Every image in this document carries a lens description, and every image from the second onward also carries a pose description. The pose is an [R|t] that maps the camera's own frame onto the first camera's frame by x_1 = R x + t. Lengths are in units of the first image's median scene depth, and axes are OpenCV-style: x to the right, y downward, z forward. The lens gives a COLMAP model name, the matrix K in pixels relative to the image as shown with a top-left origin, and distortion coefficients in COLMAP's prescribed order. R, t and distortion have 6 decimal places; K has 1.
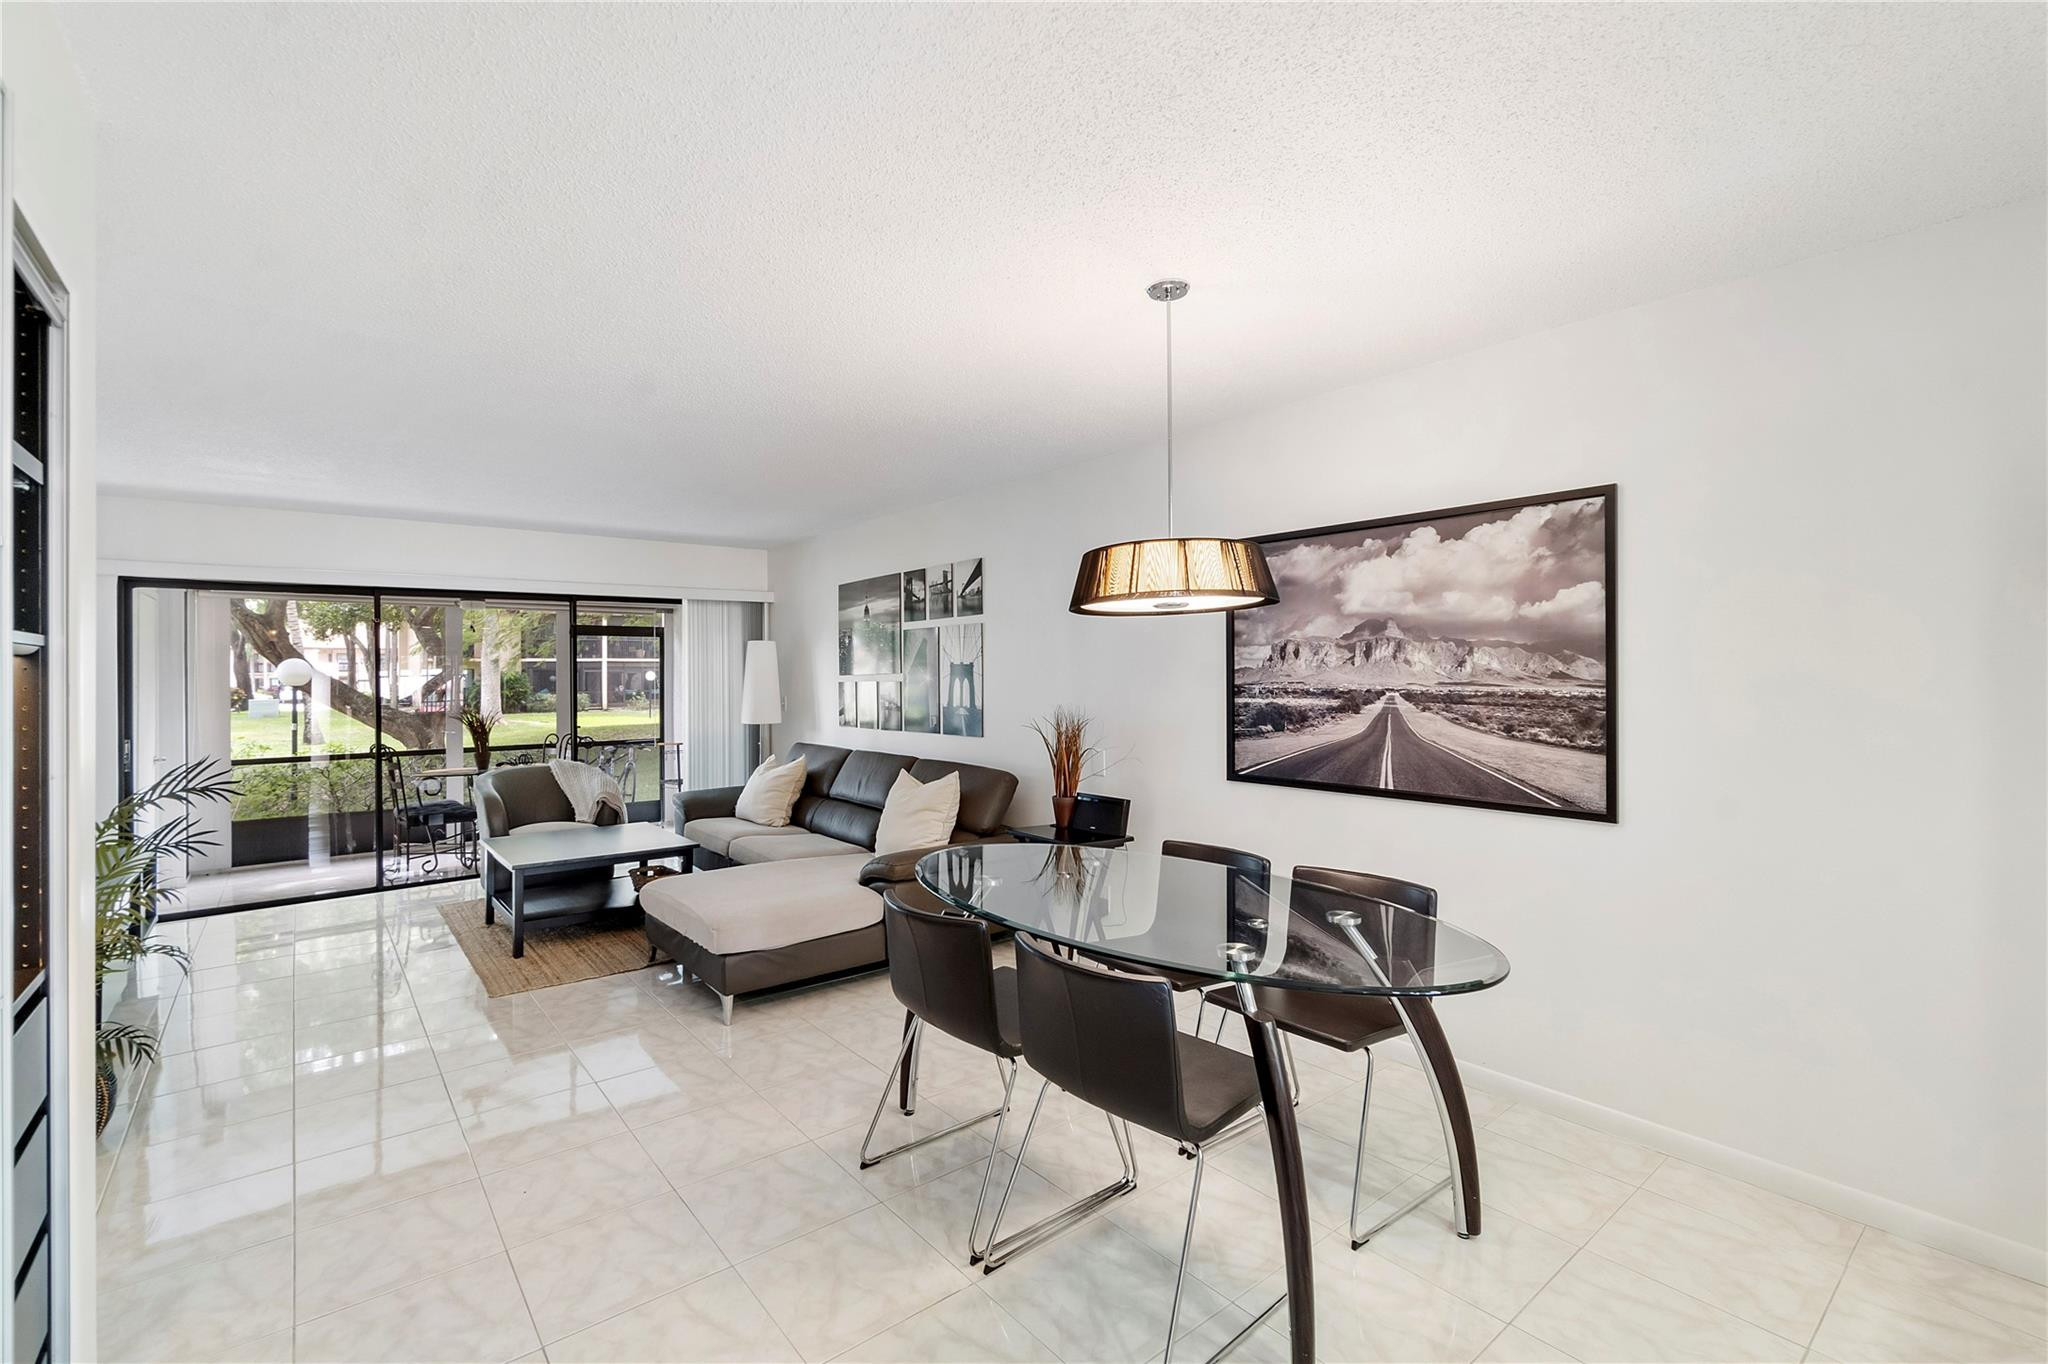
lens RADIAL K [[898.2, 0, 992.2], [0, 898.2, 675.0], [0, 0, 1]] dist [0.001683, 0.000074]
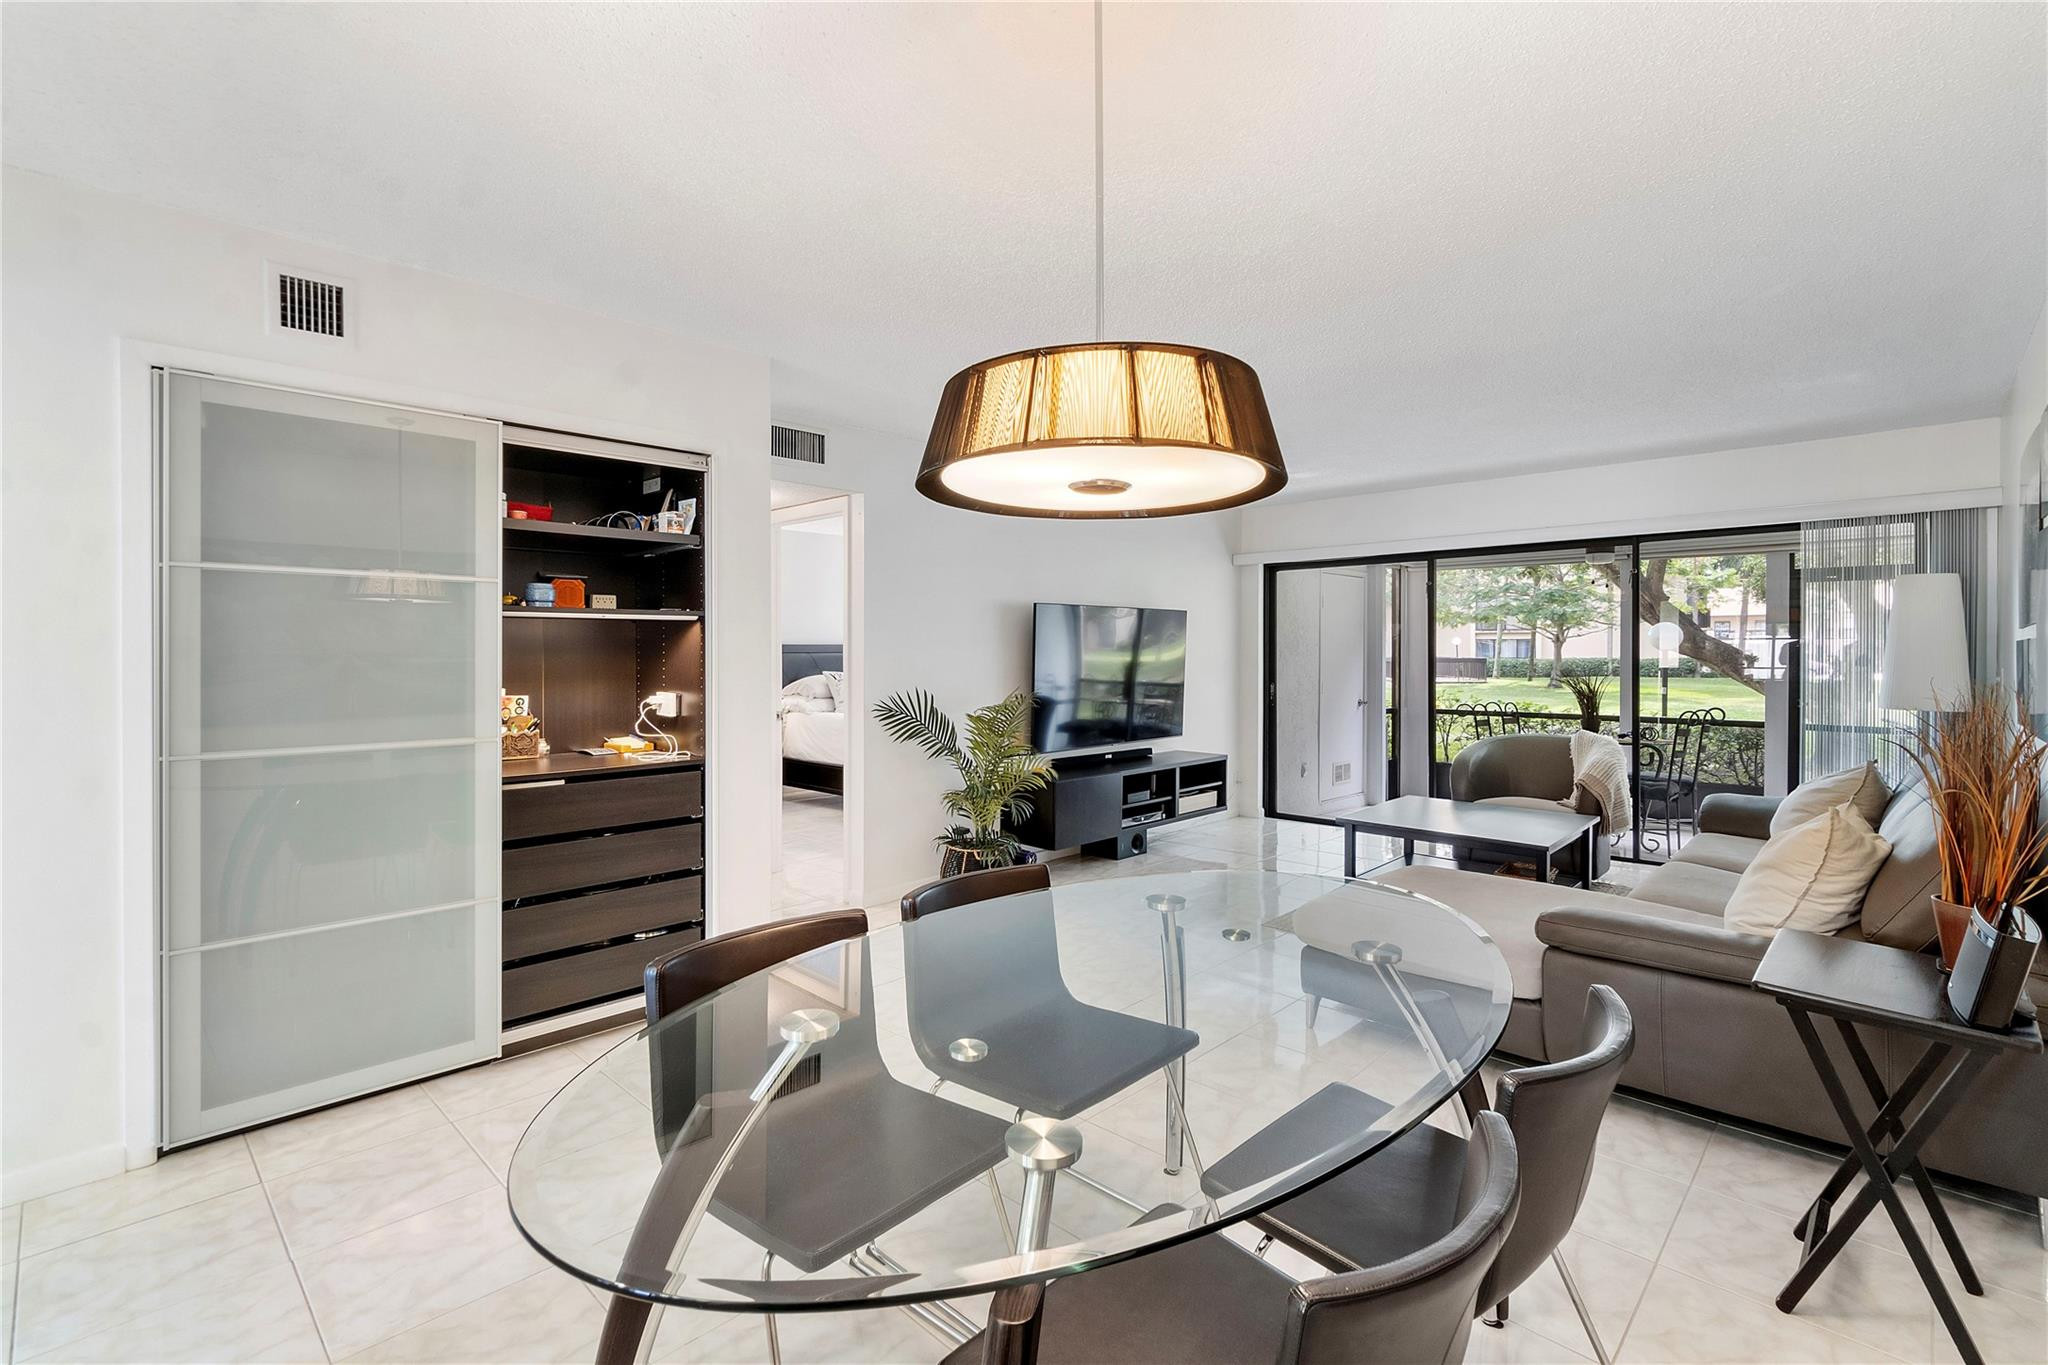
lens RADIAL K [[897.9, 0, 973.7], [0, 897.9, 648.6], [0, 0, 1]] dist [0.000438, -0.000657]
pose [[0.098681, 0.008028, -0.995087, 0.301742], [0.000120, 0.999967, 0.008079, 0.007721], [0.995119, -0.000917, 0.098677, 0.362948]]
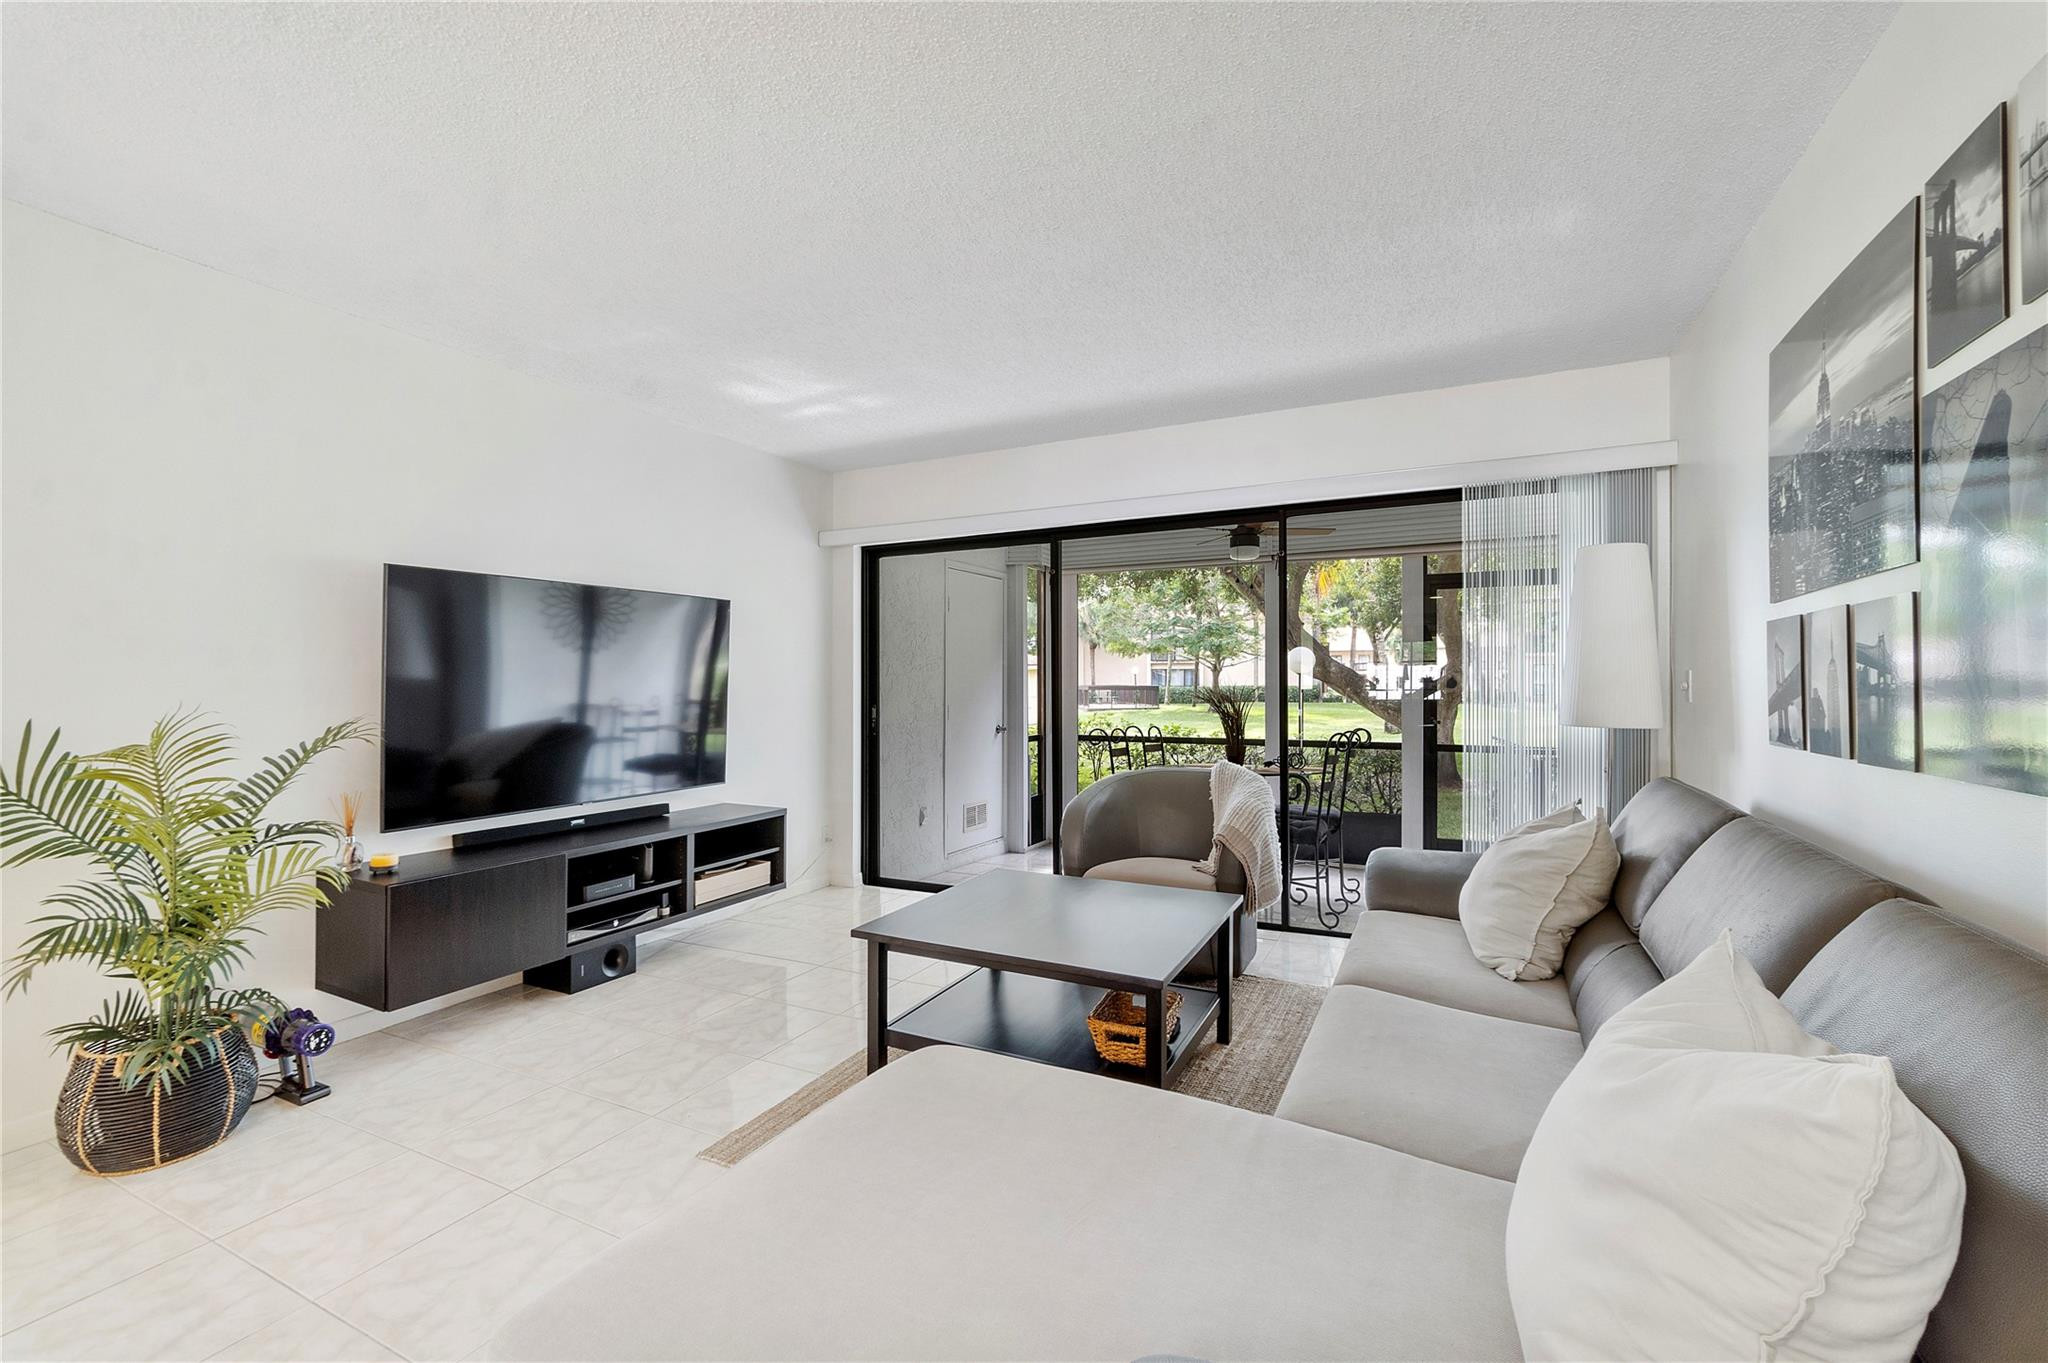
lens RADIAL K [[898.2, 0, 992.2], [0, 898.2, 674.5], [0, 0, 1]] dist [0.001683, 0.000074]
pose [[0.416426, 0.001702, -0.909168, 0.027696], [-0.000745, 0.999999, 0.001531, 0.029984], [0.909169, 0.000040, 0.416427, 0.602148]]
